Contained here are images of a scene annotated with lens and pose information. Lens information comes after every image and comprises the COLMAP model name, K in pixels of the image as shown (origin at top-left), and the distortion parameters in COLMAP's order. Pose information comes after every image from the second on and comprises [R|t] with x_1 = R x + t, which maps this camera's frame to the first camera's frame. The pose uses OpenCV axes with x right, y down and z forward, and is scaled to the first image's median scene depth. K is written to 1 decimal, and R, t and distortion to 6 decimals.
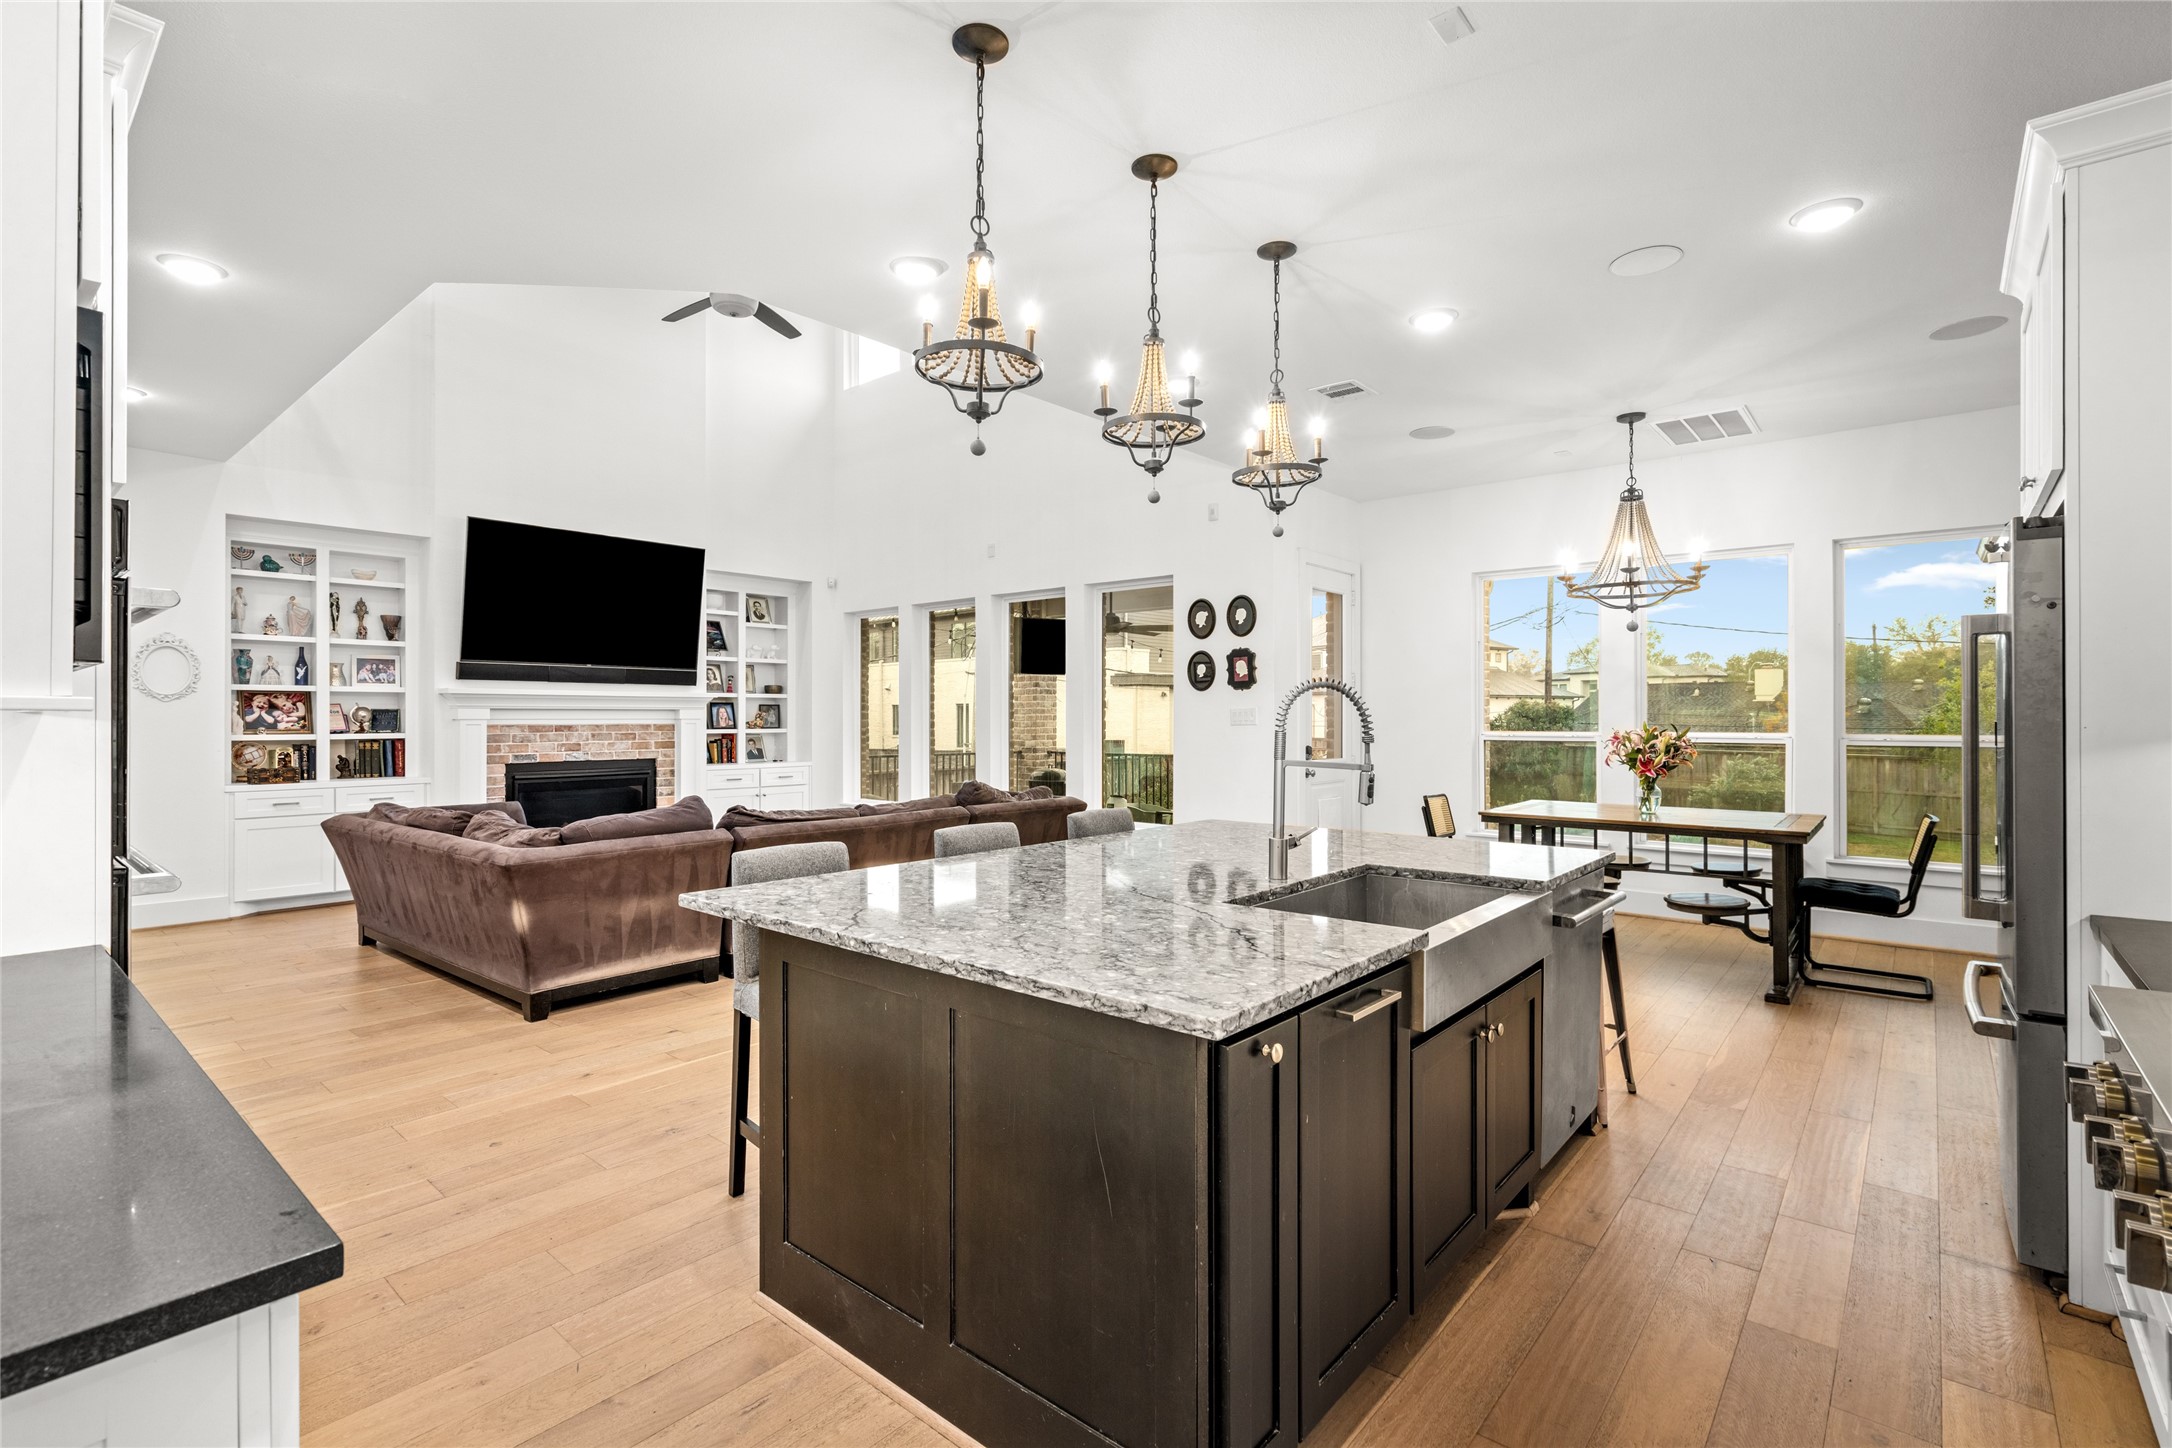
lens RADIAL K [[989.0, 0, 1086.0], [0, 989.0, 724.0], [0, 0, 1]] dist [-0.001139, 0.000058]
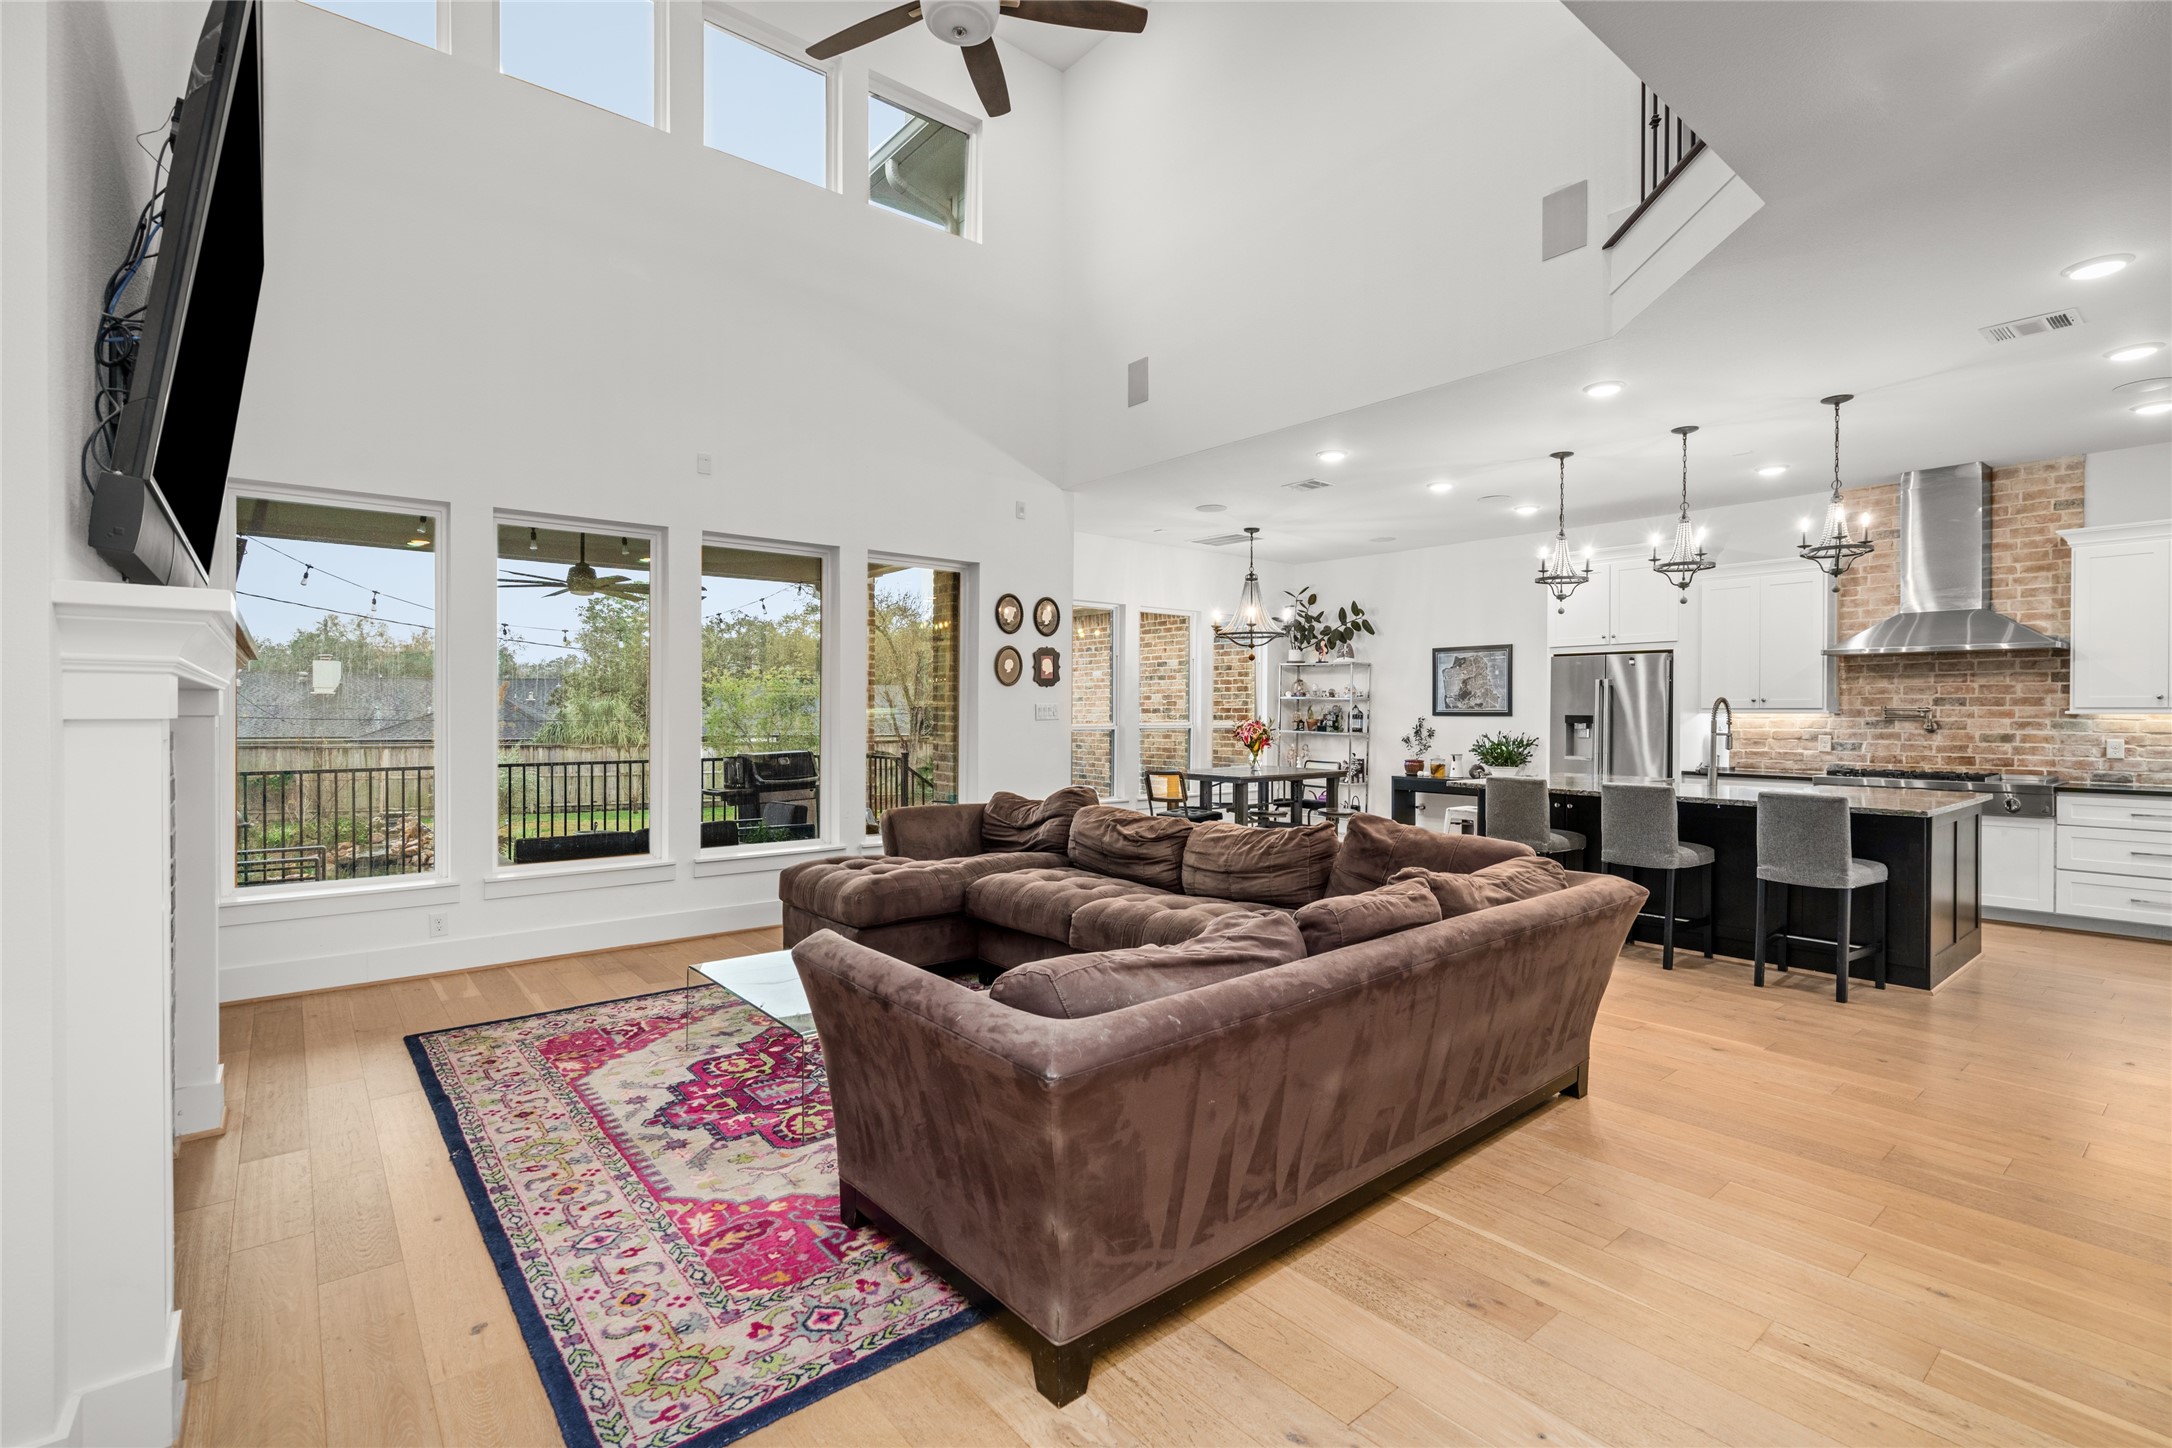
lens RADIAL K [[989.0, 0, 1086.0], [0, 989.0, 724.0], [0, 0, 1]] dist [-0.001139, 0.000058]
pose [[0.177782, -0.011545, 0.984002, -0.877487], [0.004297, 0.999931, 0.010955, -0.006448], [-0.984061, 0.002281, 0.177819, 0.777143]]
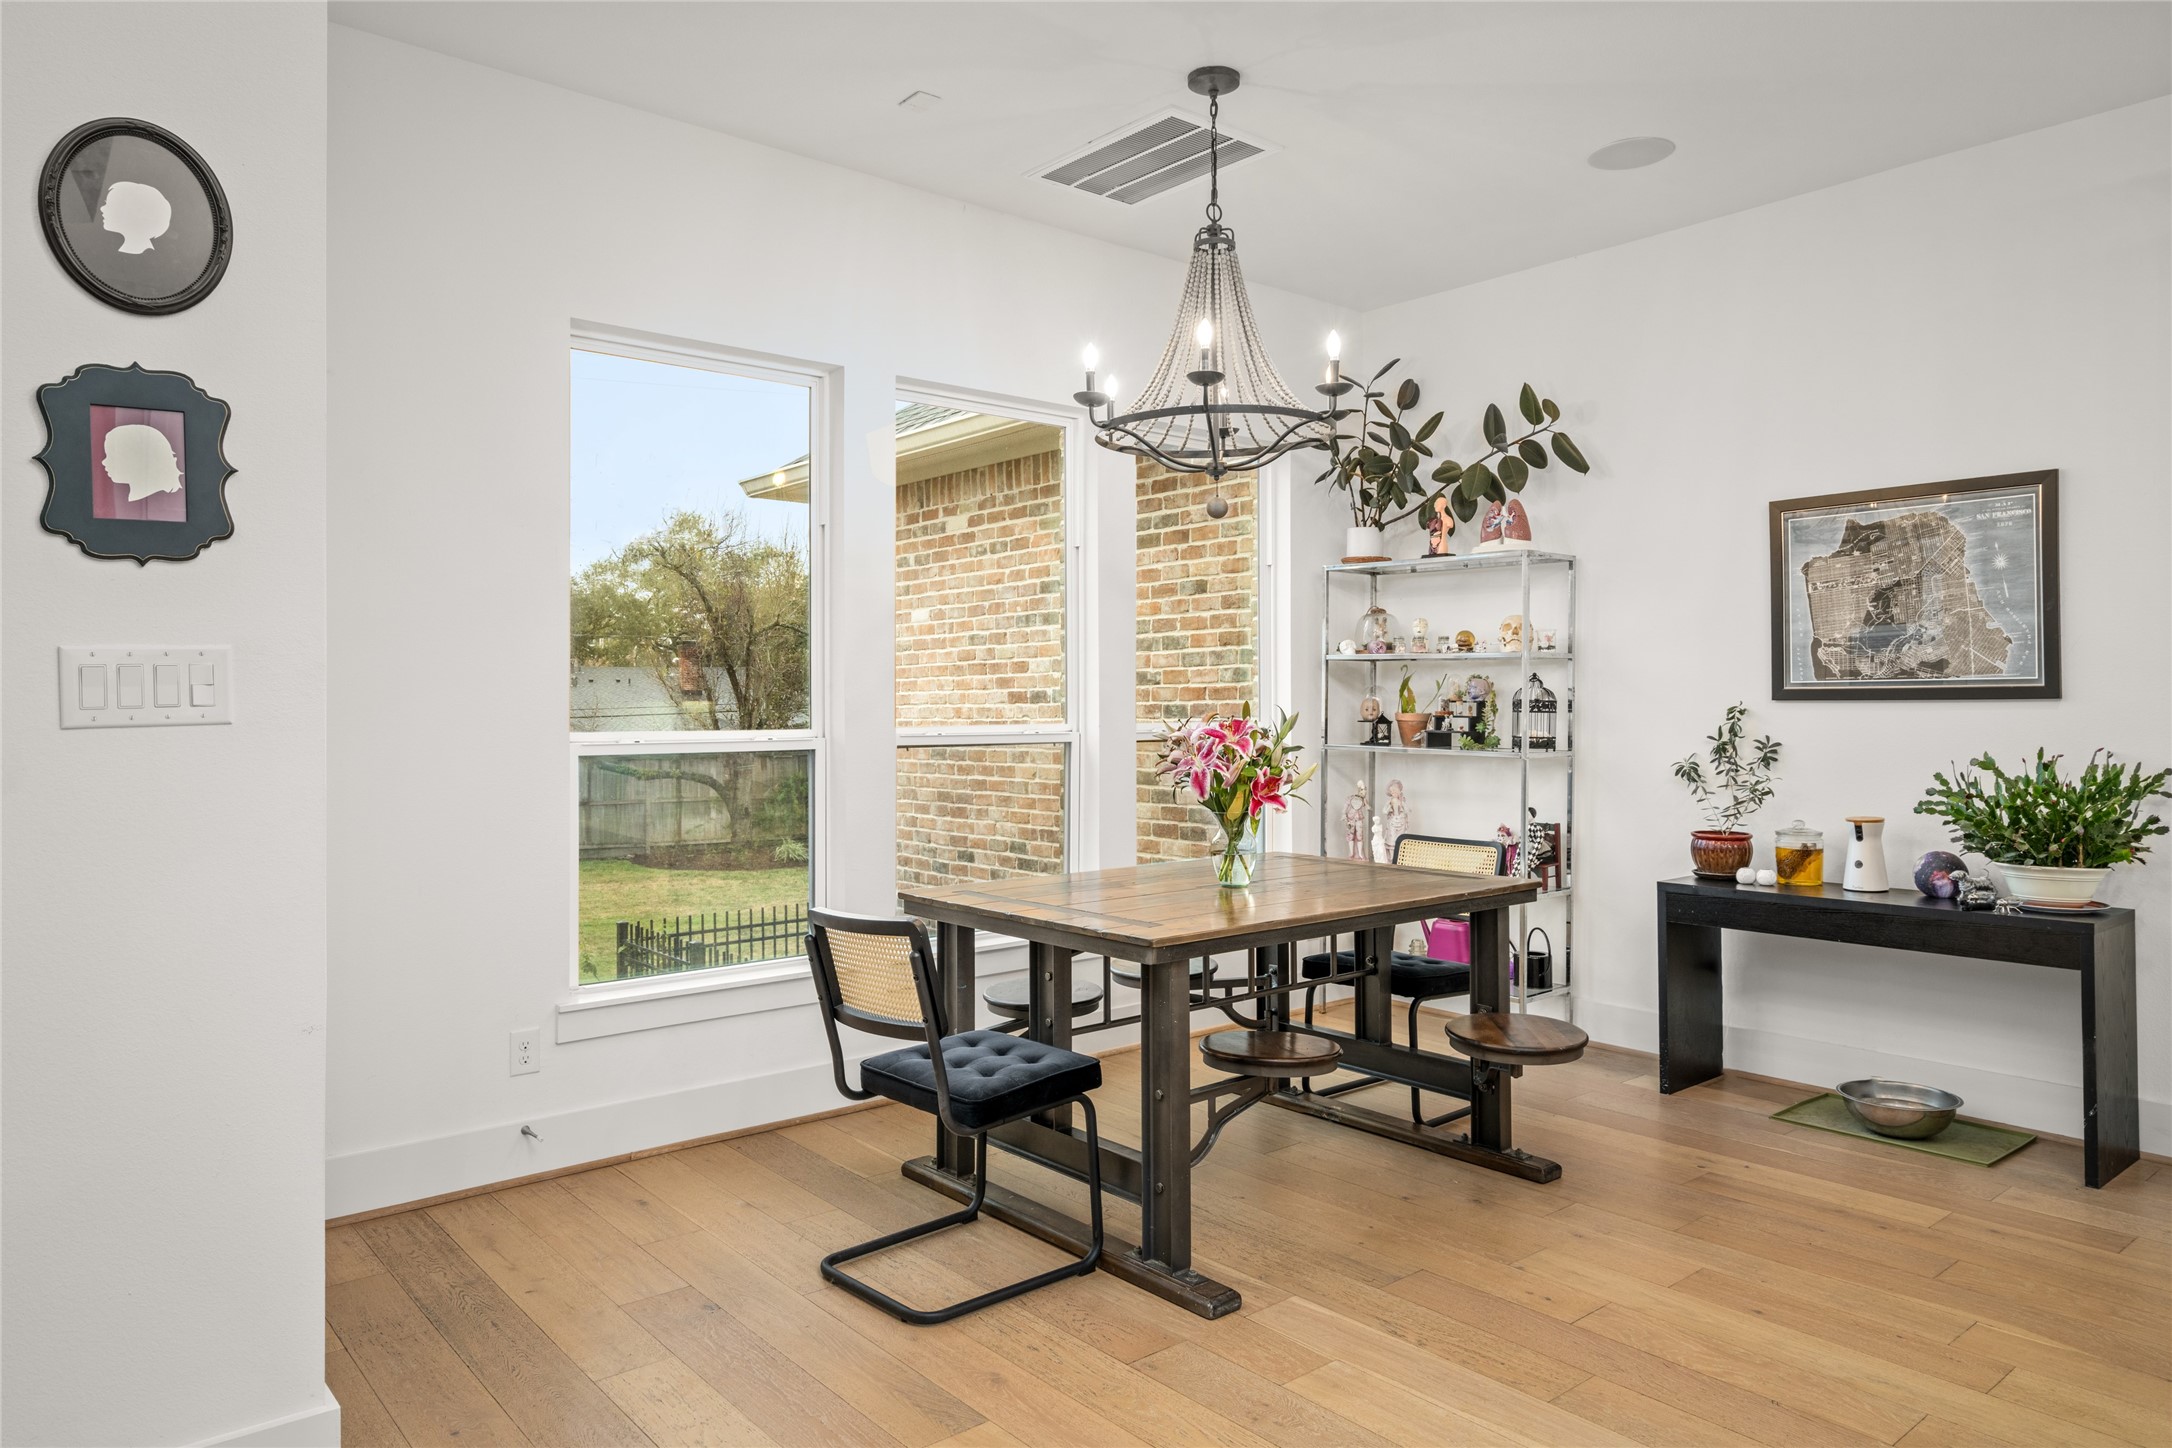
lens RADIAL K [[1392.2, 0, 1086.0], [0, 1392.2, 724.0], [0, 0, 1]] dist [-0.000246, -0.002002]
pose [[0.168054, -0.012512, 0.985698, -0.105619], [0.012341, 0.999868, 0.010588, -0.000480], [-0.985701, 0.010385, 0.168186, 0.754066]]
